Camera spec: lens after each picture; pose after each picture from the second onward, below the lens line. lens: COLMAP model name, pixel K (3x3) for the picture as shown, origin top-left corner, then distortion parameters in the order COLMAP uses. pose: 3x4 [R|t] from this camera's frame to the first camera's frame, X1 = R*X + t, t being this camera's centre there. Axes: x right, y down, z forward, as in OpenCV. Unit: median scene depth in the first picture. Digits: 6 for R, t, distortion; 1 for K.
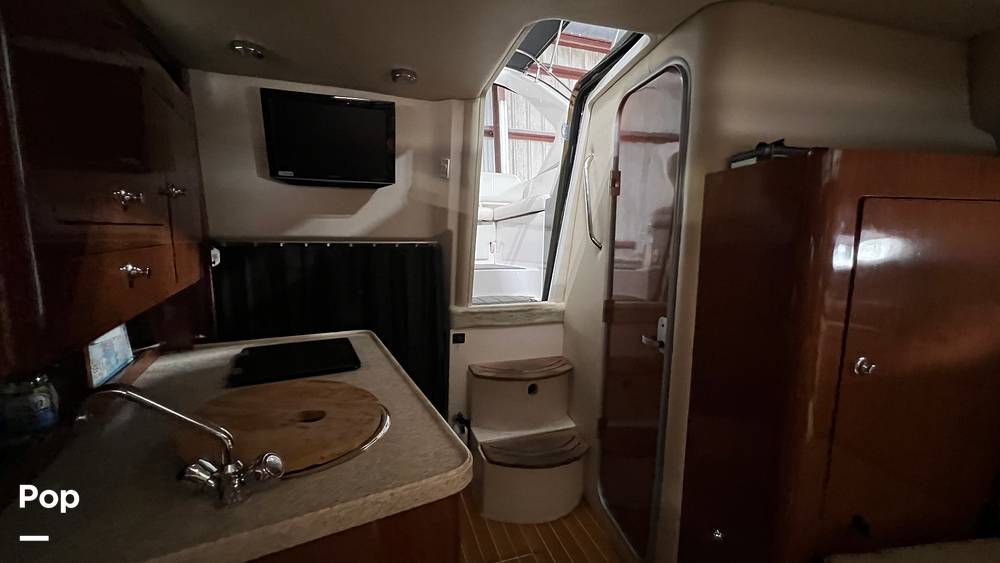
lens RADIAL K [[401.1, 0, 500.2], [0, 401.1, 284.1], [0, 0, 1]] dist [0.000643, -0.000104]
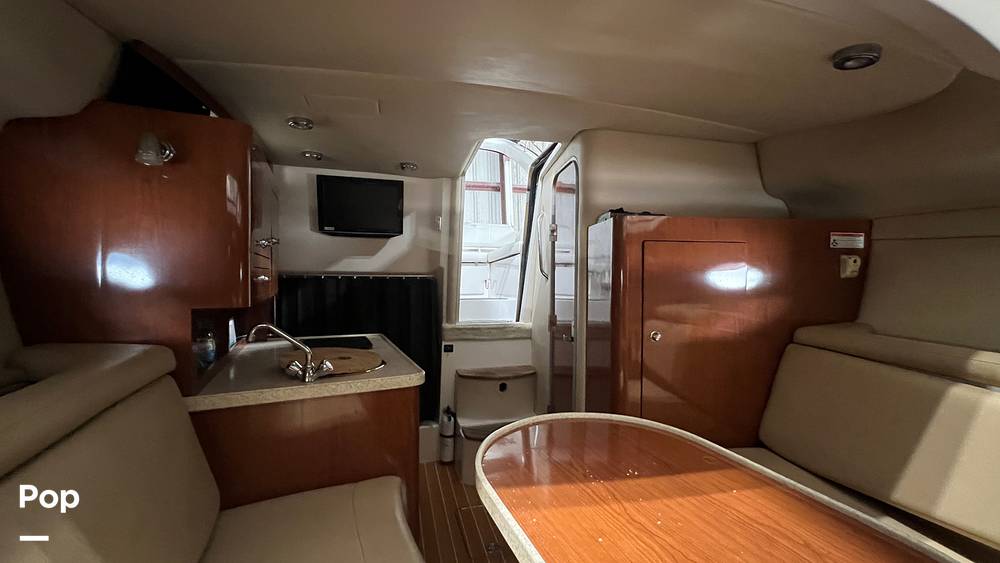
lens RADIAL K [[401.1, 0, 500.2], [0, 401.1, 284.1], [0, 0, 1]] dist [0.000643, -0.000104]
pose [[0.998709, -0.003680, -0.050661, 0.143659], [-0.002119, 0.993486, -0.113938, 0.080316], [0.050750, 0.113898, 0.992195, -0.349284]]
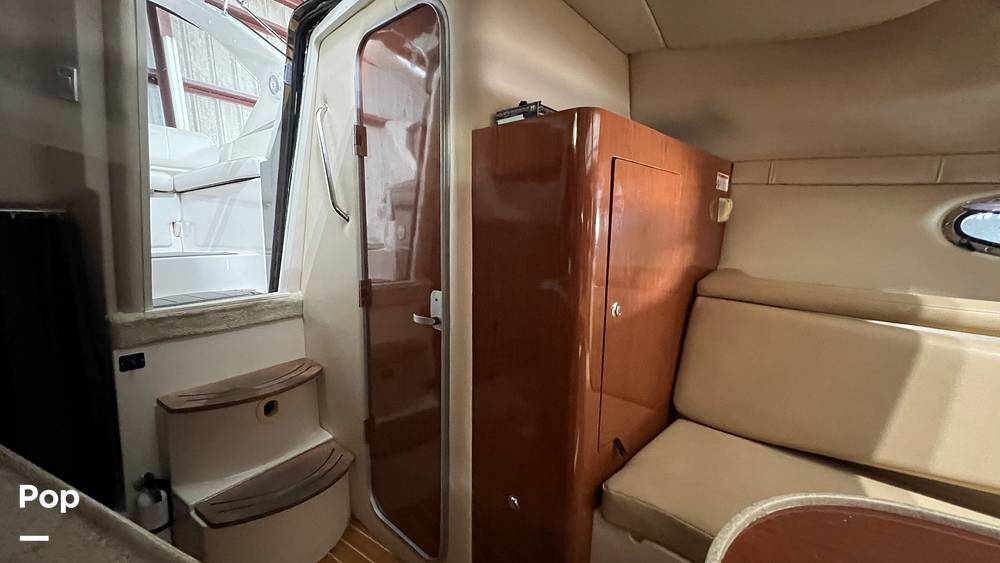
lens RADIAL K [[401.5, 0, 498.5], [0, 401.5, 284.1], [0, 0, 1]] dist [-0.001606, -0.000117]
pose [[0.787711, -0.089771, 0.609470, -0.022026], [0.074074, 0.995950, 0.050959, 0.022178], [-0.611576, 0.005005, 0.791170, 0.135532]]
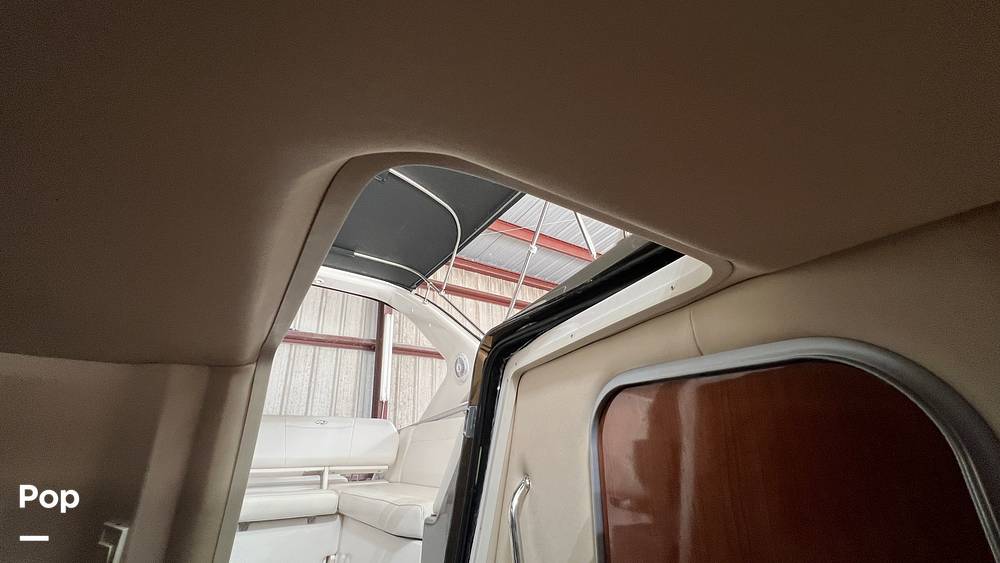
lens RADIAL K [[401.1, 0, 500.2], [0, 401.1, 284.1], [0, 0, 1]] dist [0.000643, -0.000104]
pose [[0.965616, 0.088247, 0.244538, 0.069078], [0.037938, 0.882725, -0.468356, -0.300396], [-0.257191, 0.461529, 0.849025, 0.501282]]
